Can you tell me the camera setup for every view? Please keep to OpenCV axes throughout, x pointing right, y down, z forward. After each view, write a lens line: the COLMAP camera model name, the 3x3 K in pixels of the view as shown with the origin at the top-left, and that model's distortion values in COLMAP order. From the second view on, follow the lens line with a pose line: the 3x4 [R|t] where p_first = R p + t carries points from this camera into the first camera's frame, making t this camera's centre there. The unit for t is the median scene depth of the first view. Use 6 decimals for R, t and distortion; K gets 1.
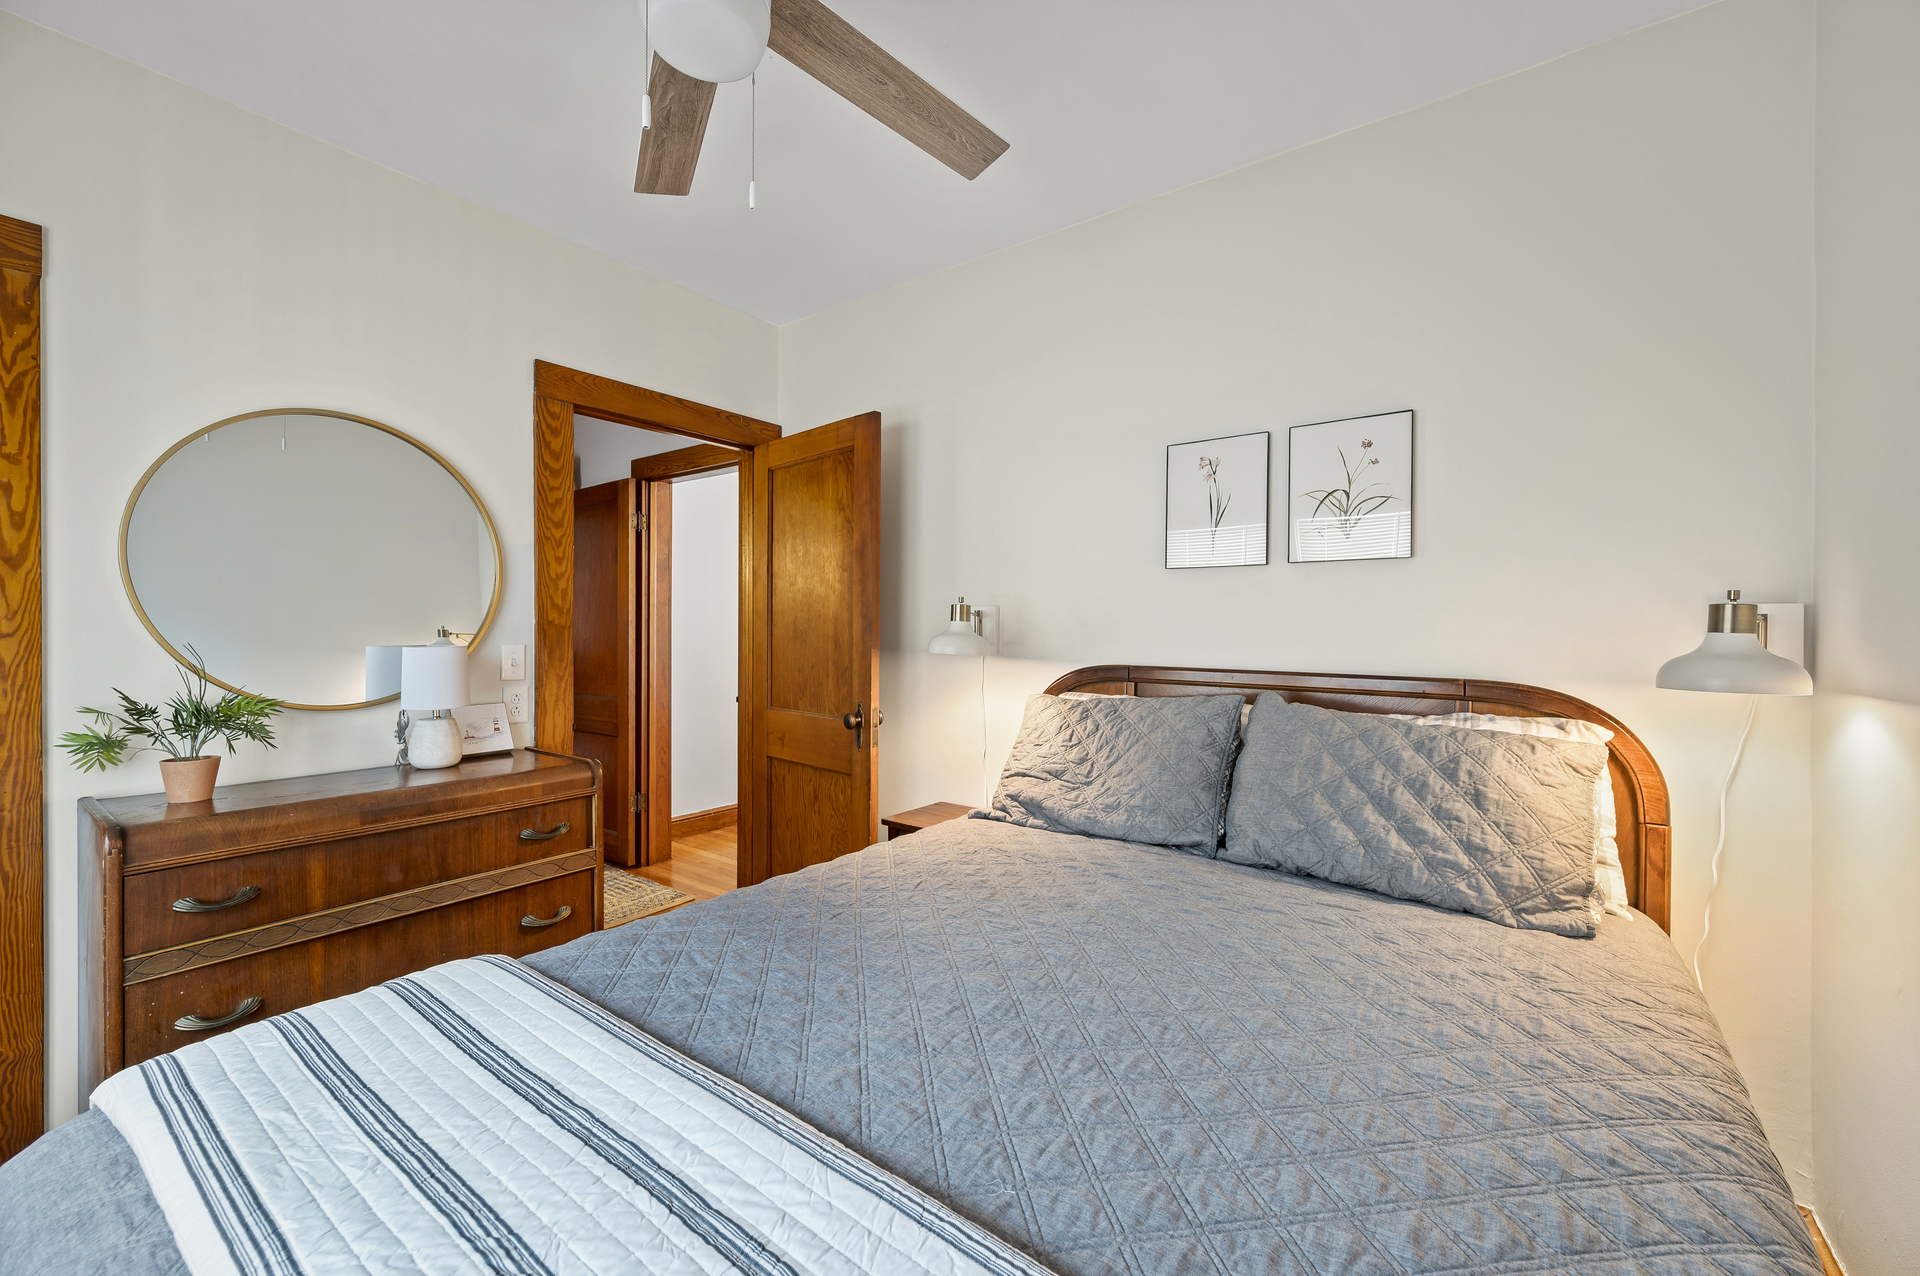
lens RADIAL K [[758.4, 0, 960.7], [0, 758.4, 630.0], [0, 0, 1]] dist [-0.002019, -0.000404]
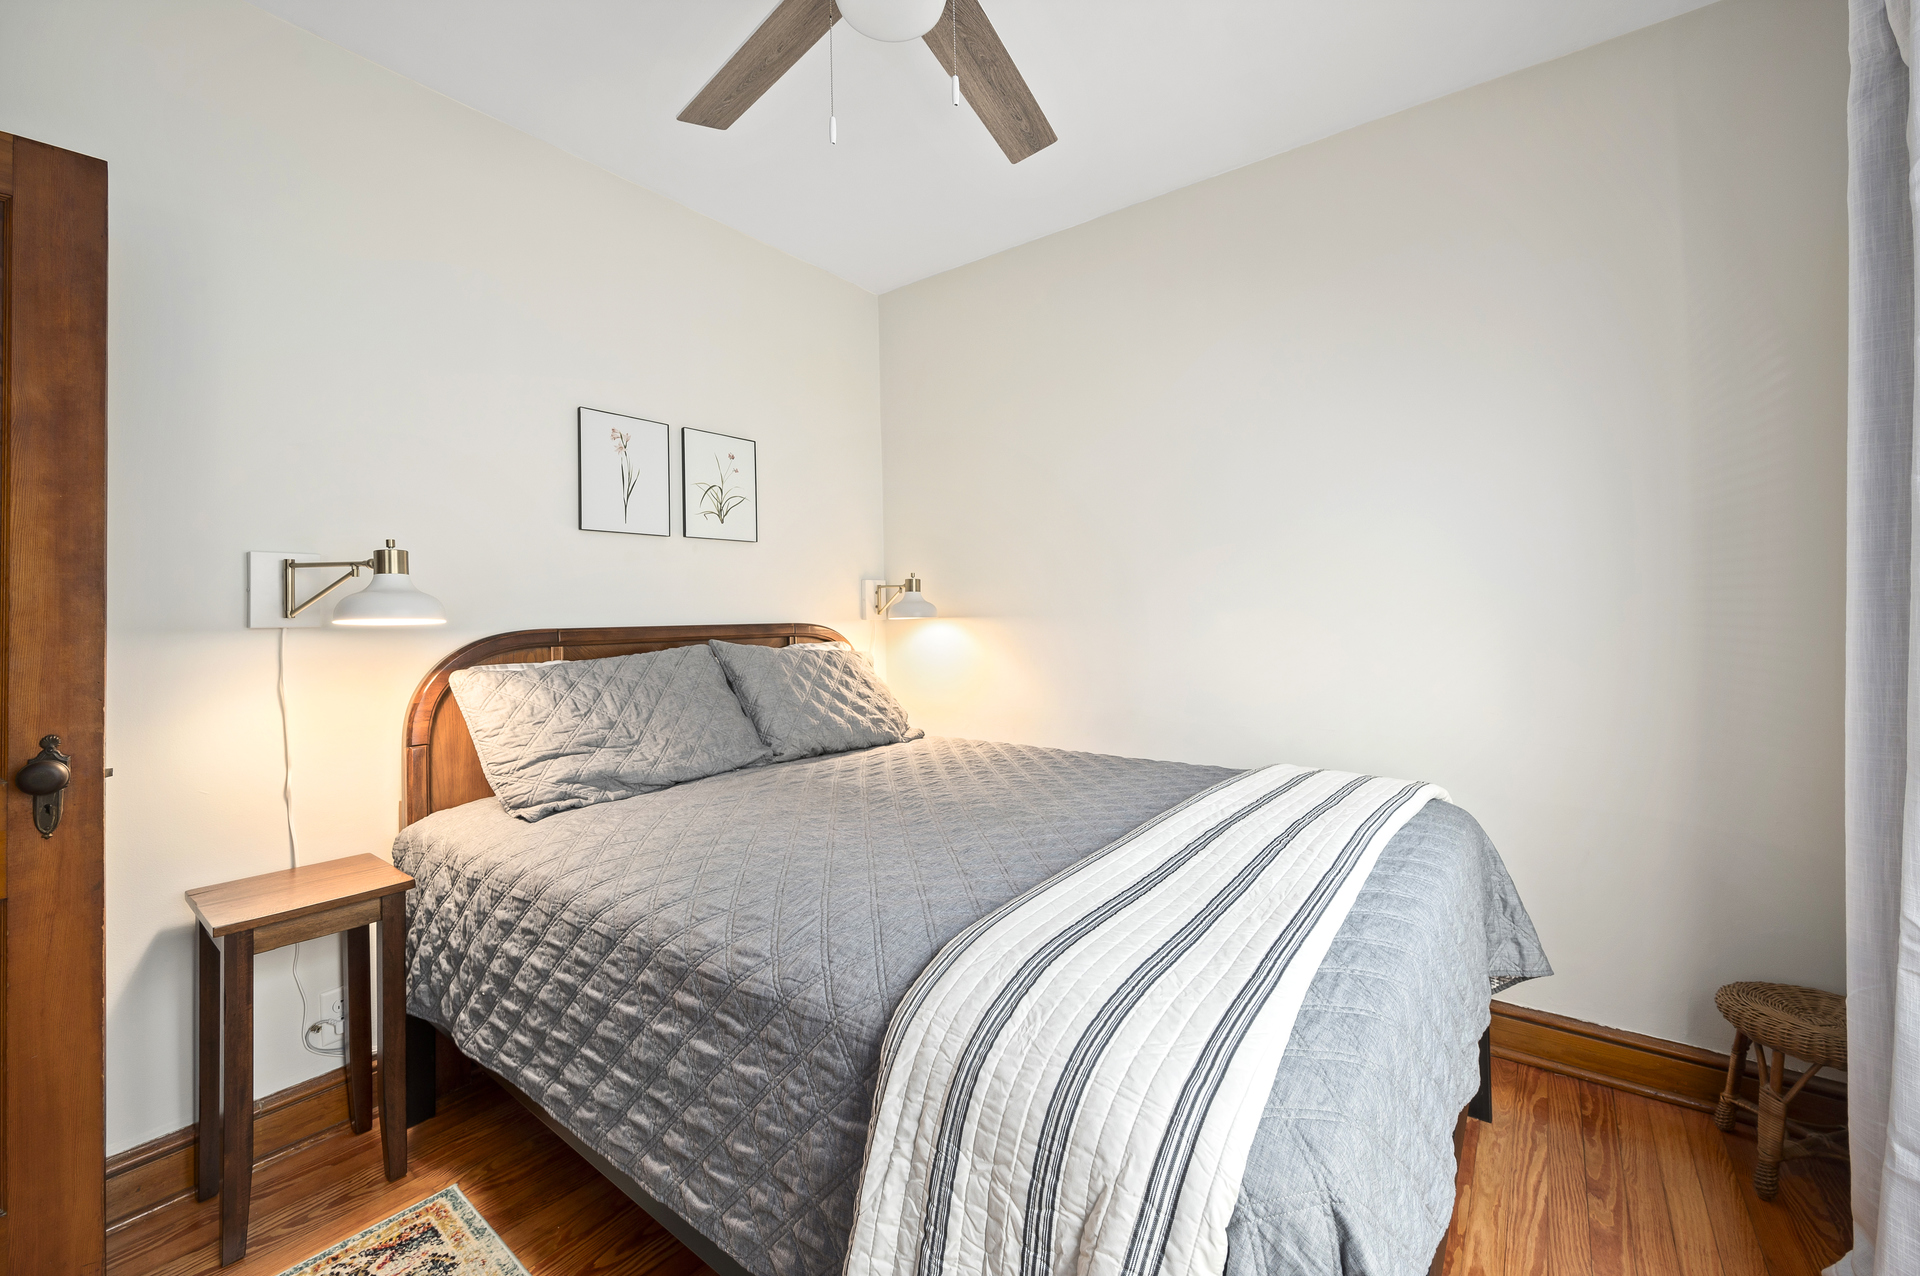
lens RADIAL K [[803.4, 0, 960.5], [0, 803.4, 587.4], [0, 0, 1]] dist [0.000397, -0.000015]
pose [[0.007211, 0.002713, 0.999970, -0.885077], [0.000207, 0.999996, -0.002714, -0.001670], [-0.999974, 0.000226, 0.007211, 0.550386]]
